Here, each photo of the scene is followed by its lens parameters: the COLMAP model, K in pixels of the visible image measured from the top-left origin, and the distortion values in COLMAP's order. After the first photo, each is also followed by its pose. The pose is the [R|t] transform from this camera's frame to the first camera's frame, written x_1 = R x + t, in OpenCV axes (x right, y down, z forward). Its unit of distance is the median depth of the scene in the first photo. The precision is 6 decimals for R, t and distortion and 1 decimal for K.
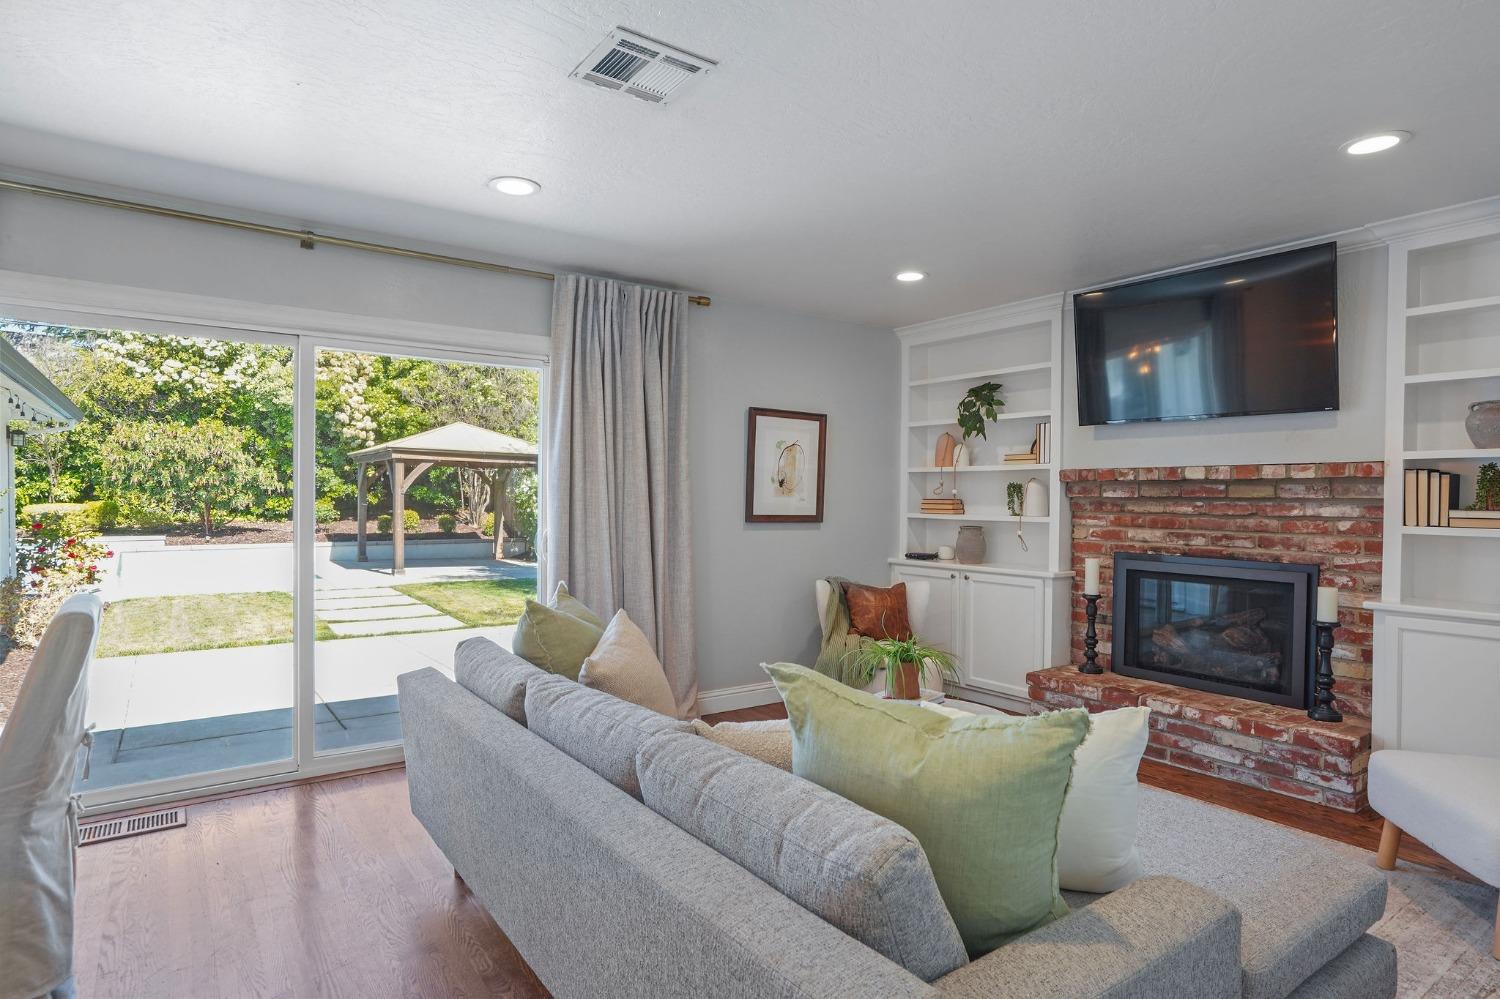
lens RADIAL K [[825.9, 0, 750.0], [0, 825.9, 499.5], [0, 0, 1]] dist [-0.040489, 0.038870]
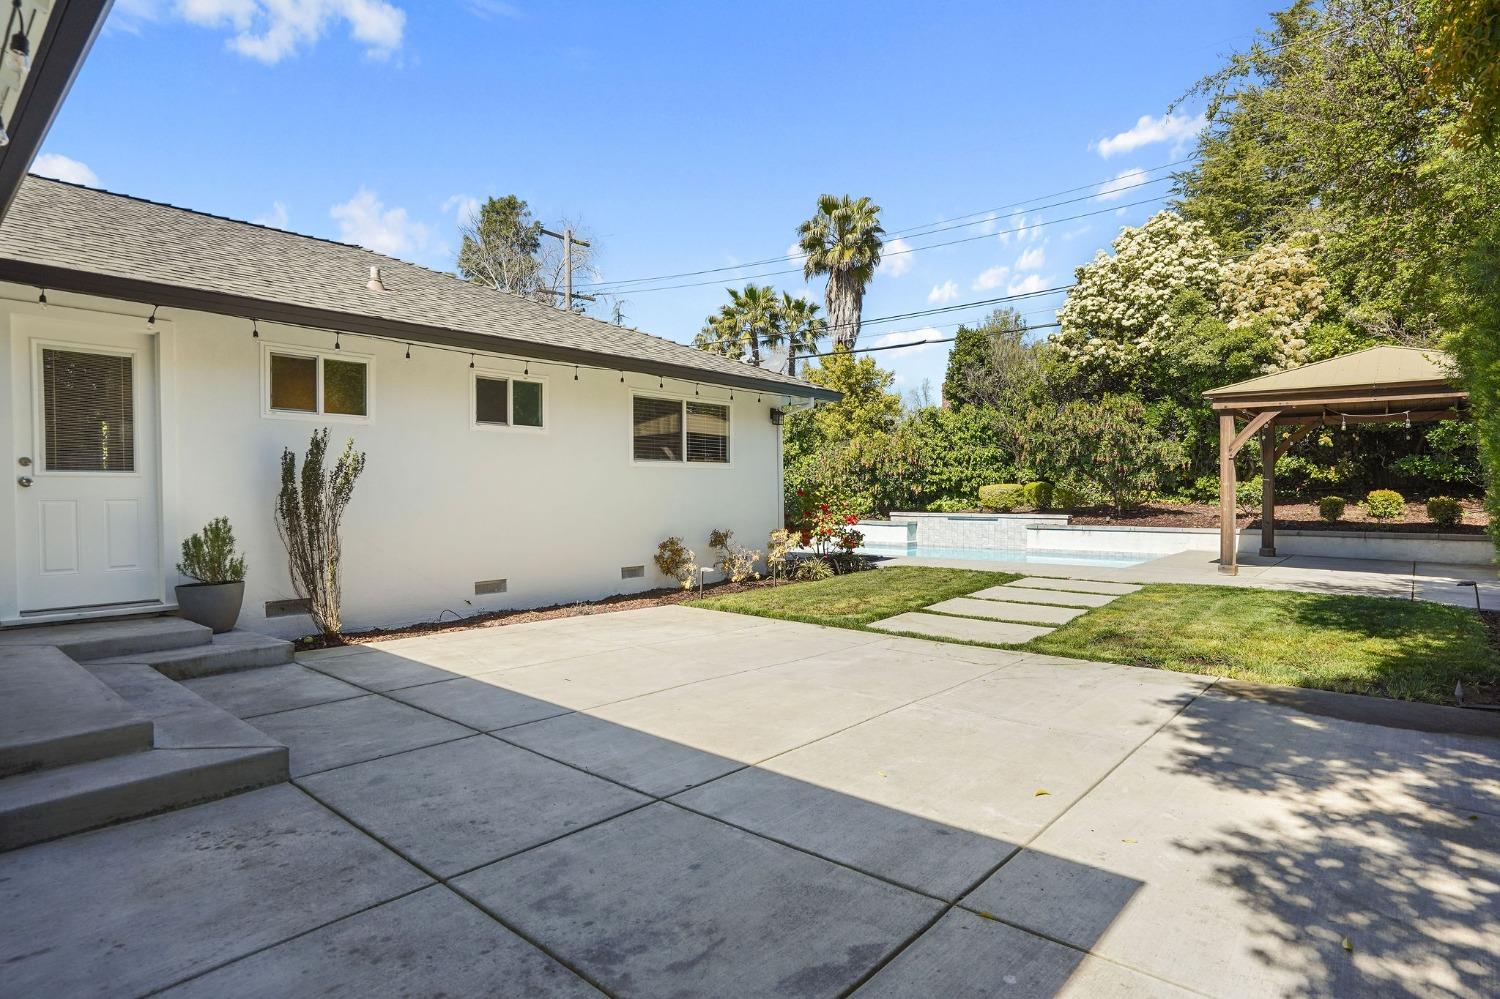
lens RADIAL K [[782.5, 0, 747.7], [0, 782.5, 504.5], [0, 0, 1]] dist [-0.050483, 0.034059]
pose [[0.229506, 0.006954, -0.973282, 0.095192], [0.000985, 0.999972, 0.007377, 0.020255], [0.973307, -0.002652, 0.229493, 0.334112]]
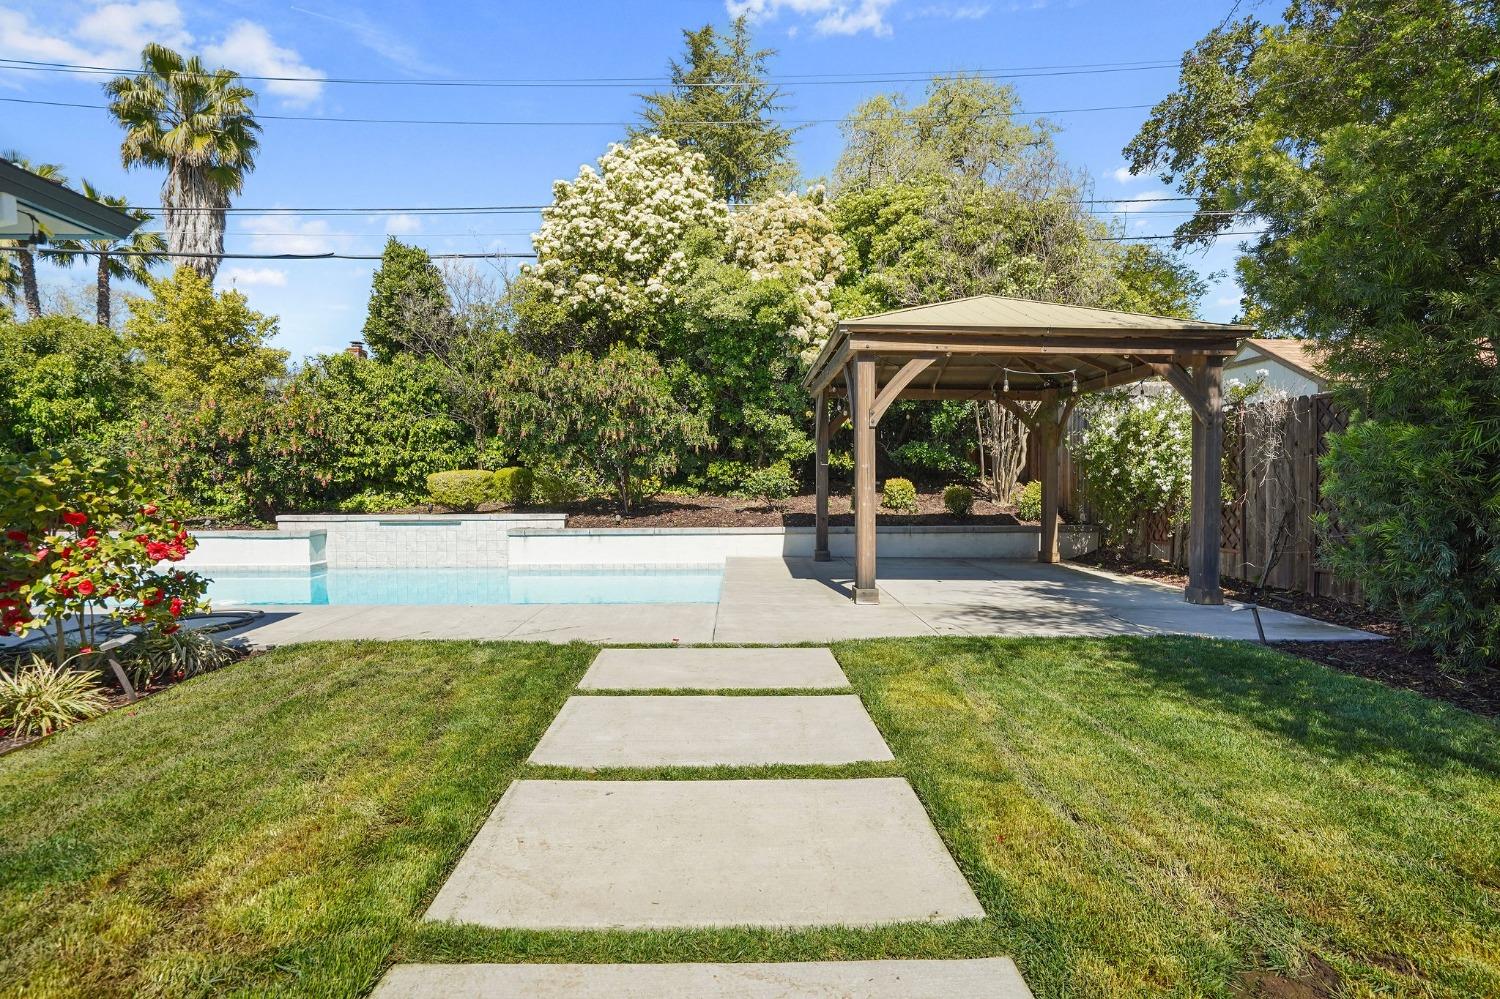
lens RADIAL K [[782.5, 0, 747.7], [0, 782.5, 504.5], [0, 0, 1]] dist [-0.050483, 0.034059]
pose [[0.821021, 0.003817, -0.570886, -0.172138], [0.008983, 0.999767, 0.019603, 0.020603], [0.570828, -0.021223, 0.820795, 0.449033]]
